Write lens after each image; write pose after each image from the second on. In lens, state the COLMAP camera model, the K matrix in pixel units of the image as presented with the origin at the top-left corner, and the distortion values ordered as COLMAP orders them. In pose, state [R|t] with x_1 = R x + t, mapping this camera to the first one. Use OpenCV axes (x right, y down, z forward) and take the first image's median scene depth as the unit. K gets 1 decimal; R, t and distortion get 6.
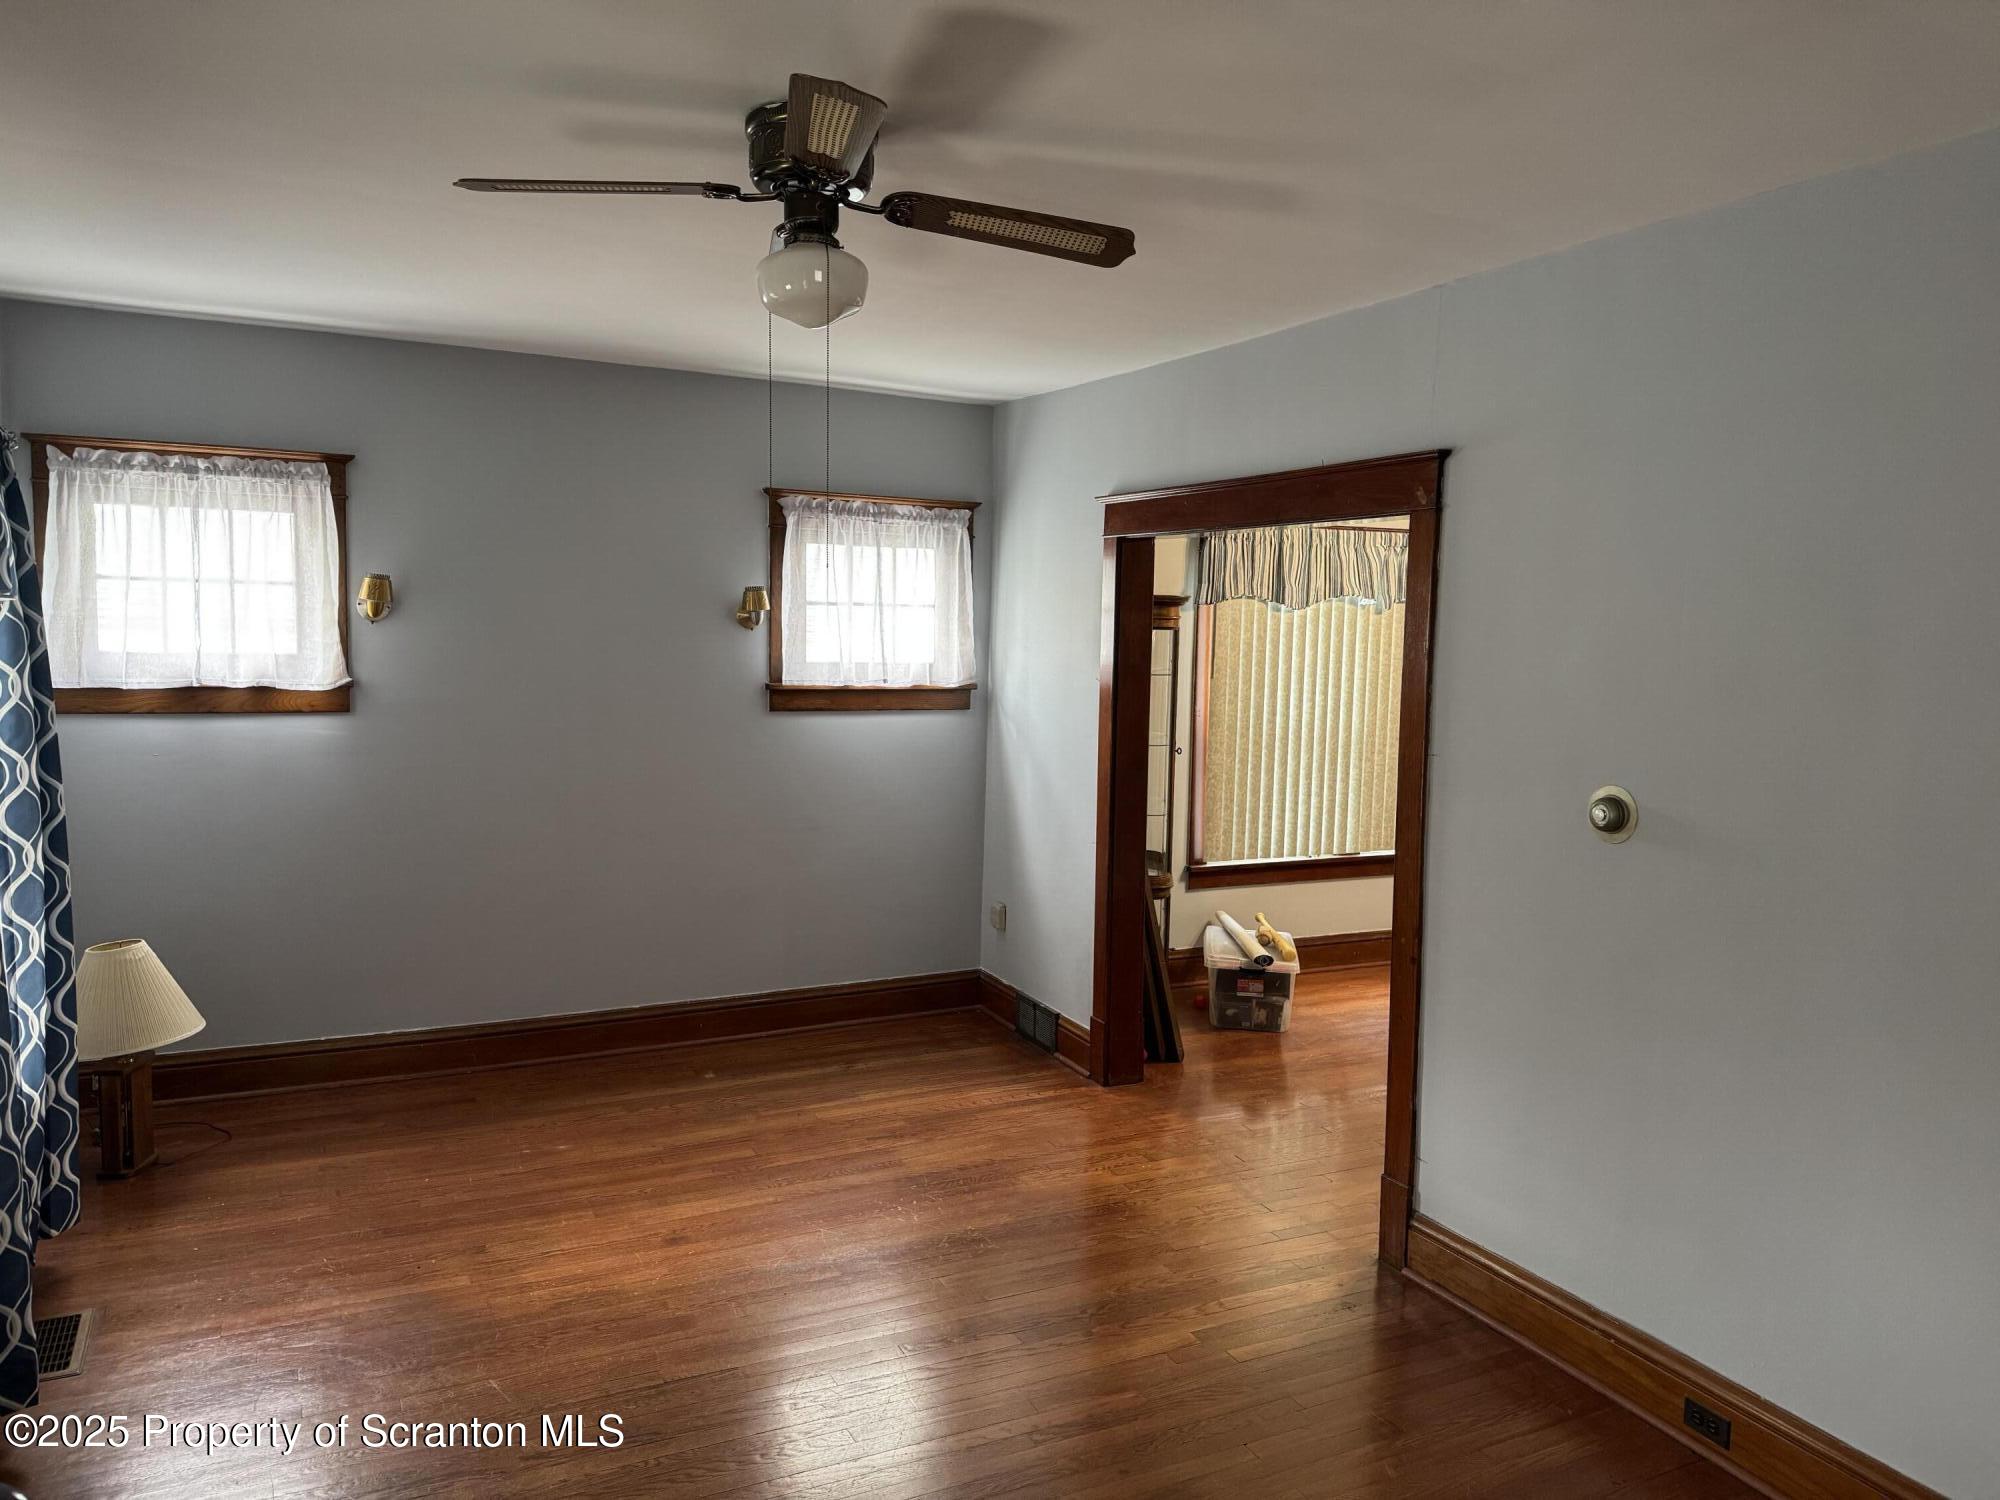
lens RADIAL K [[1399.2, 0, 1000.0], [0, 1399.2, 750.0], [0, 0, 1]] dist [0.010608, -0.001778]
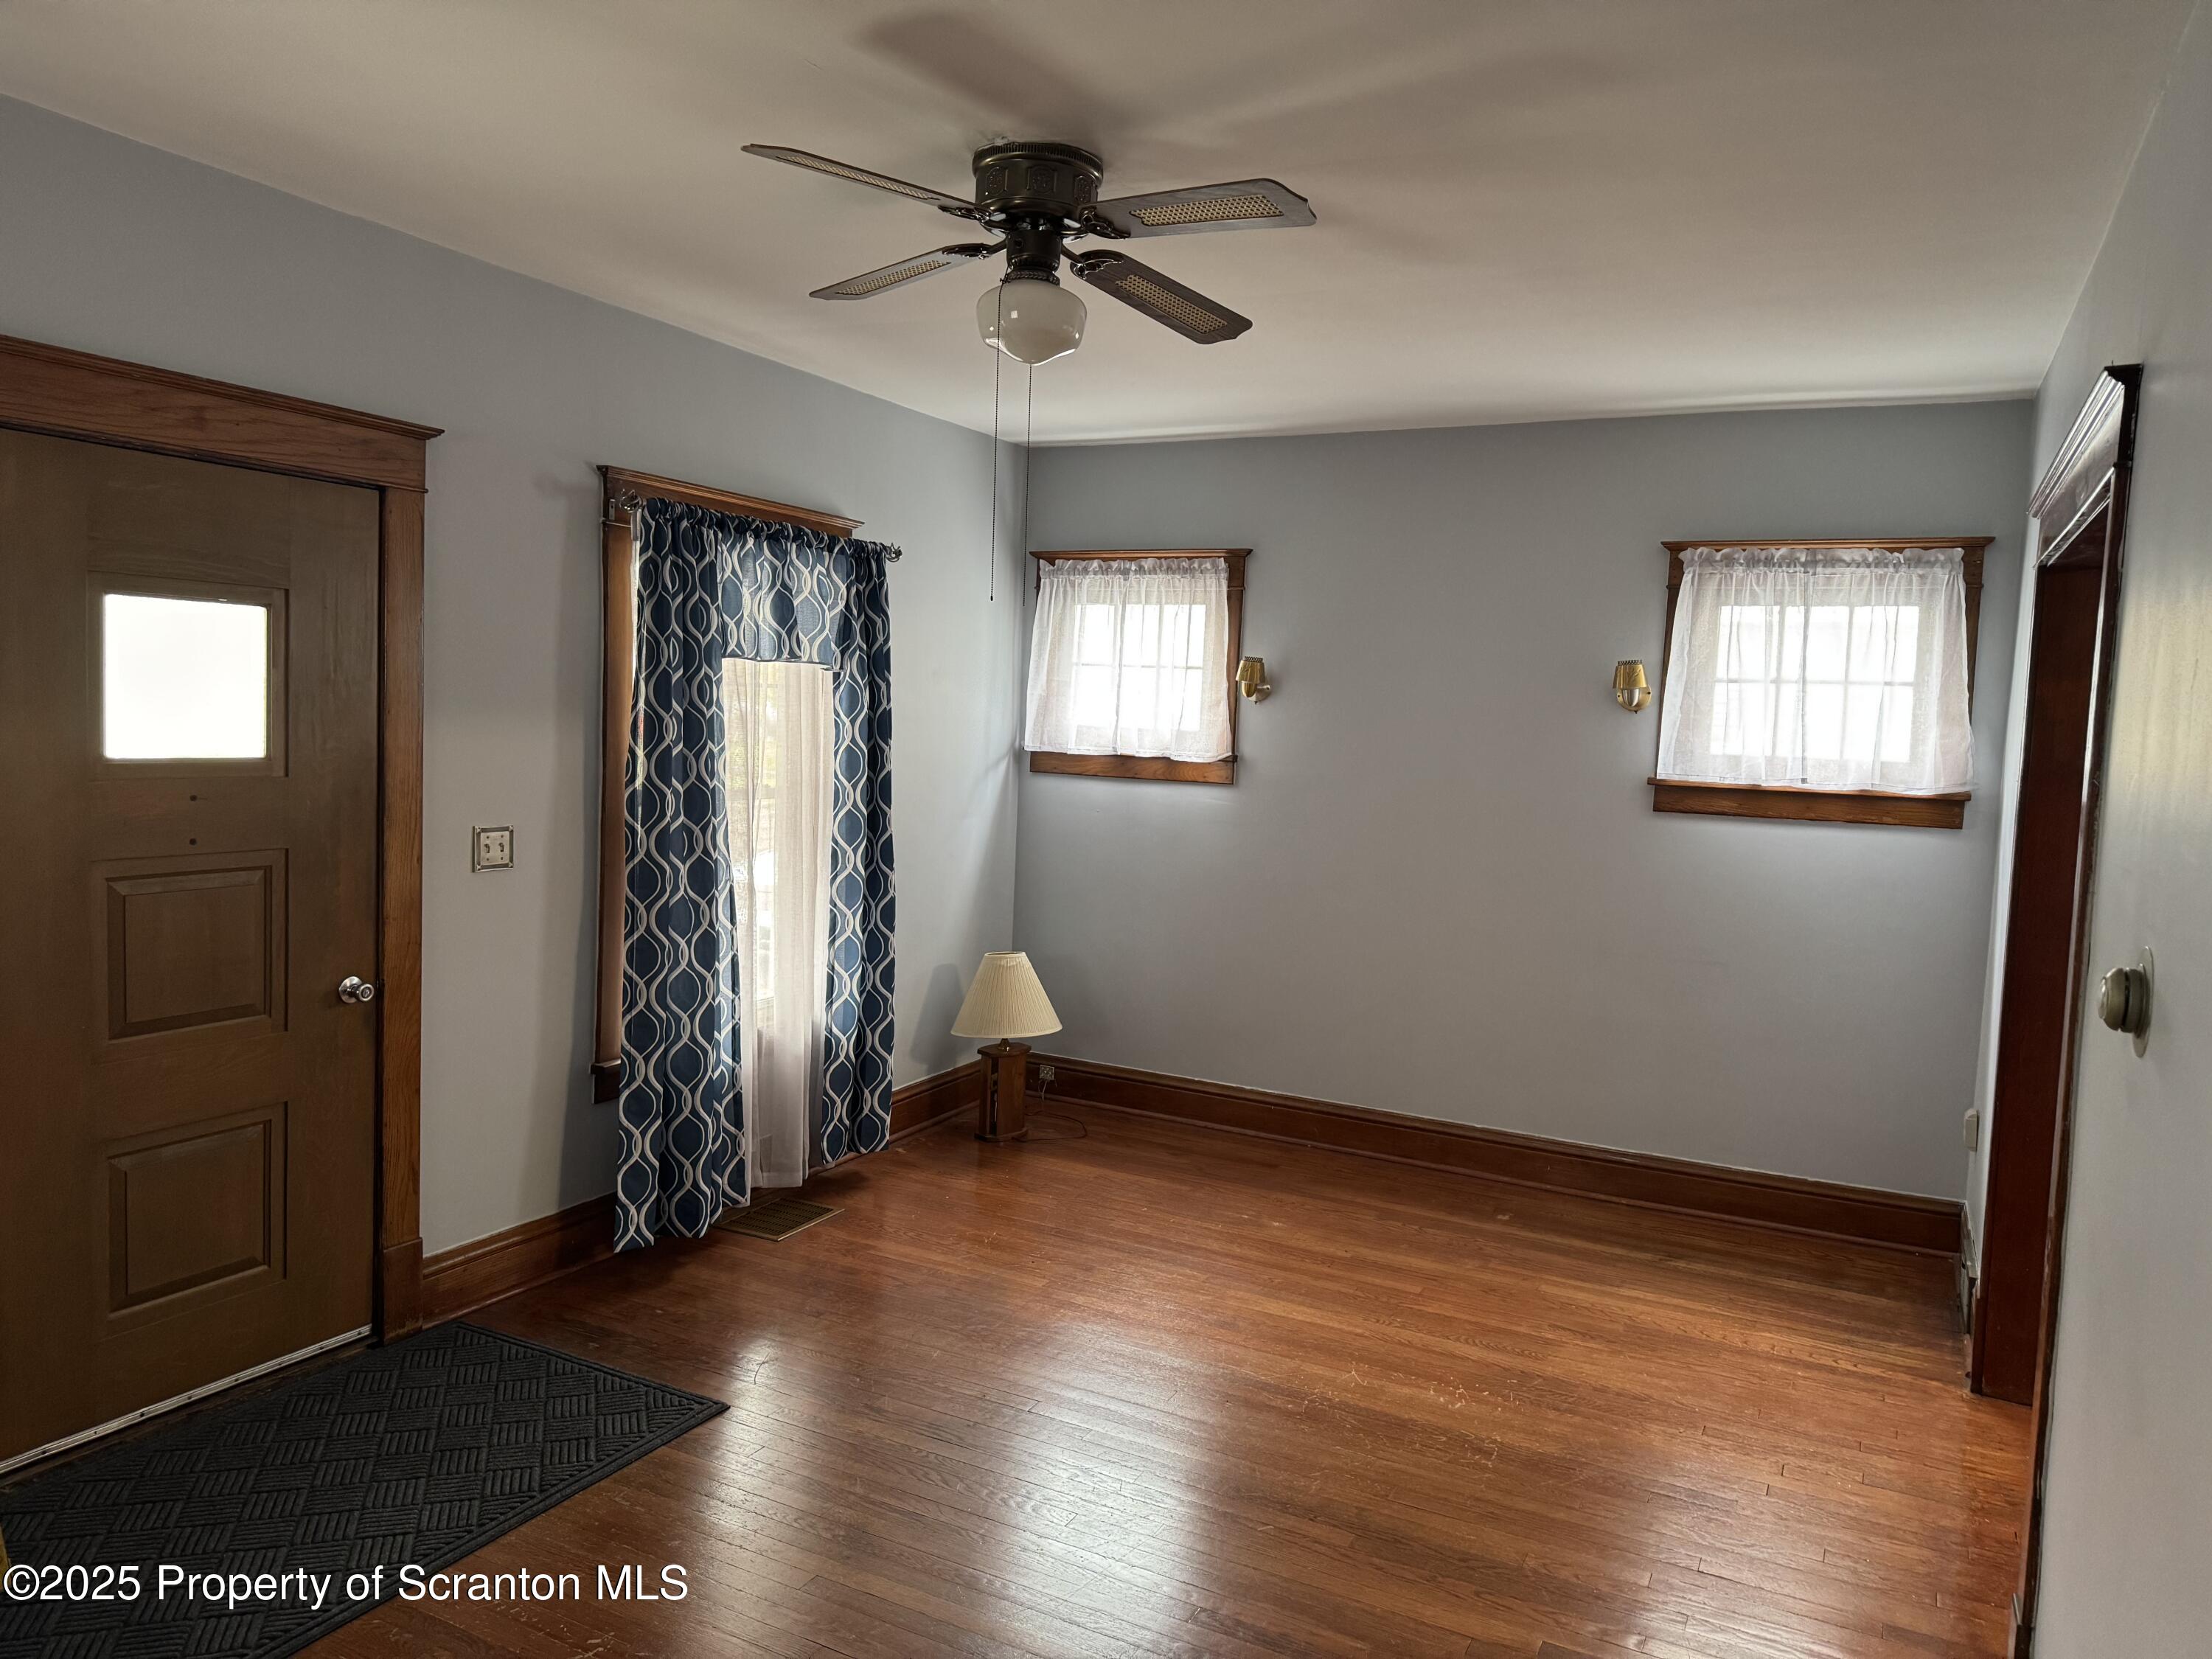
lens RADIAL K [[1579.5, 0, 1106.0], [0, 1579.5, 829.5], [0, 0, 1]] dist [0.336593, -0.587087]
pose [[0.590333, 0.066653, -0.804403, 0.467143], [-0.094383, 0.995448, 0.013217, 0.000788], [0.801623, 0.068120, 0.593937, 0.184965]]
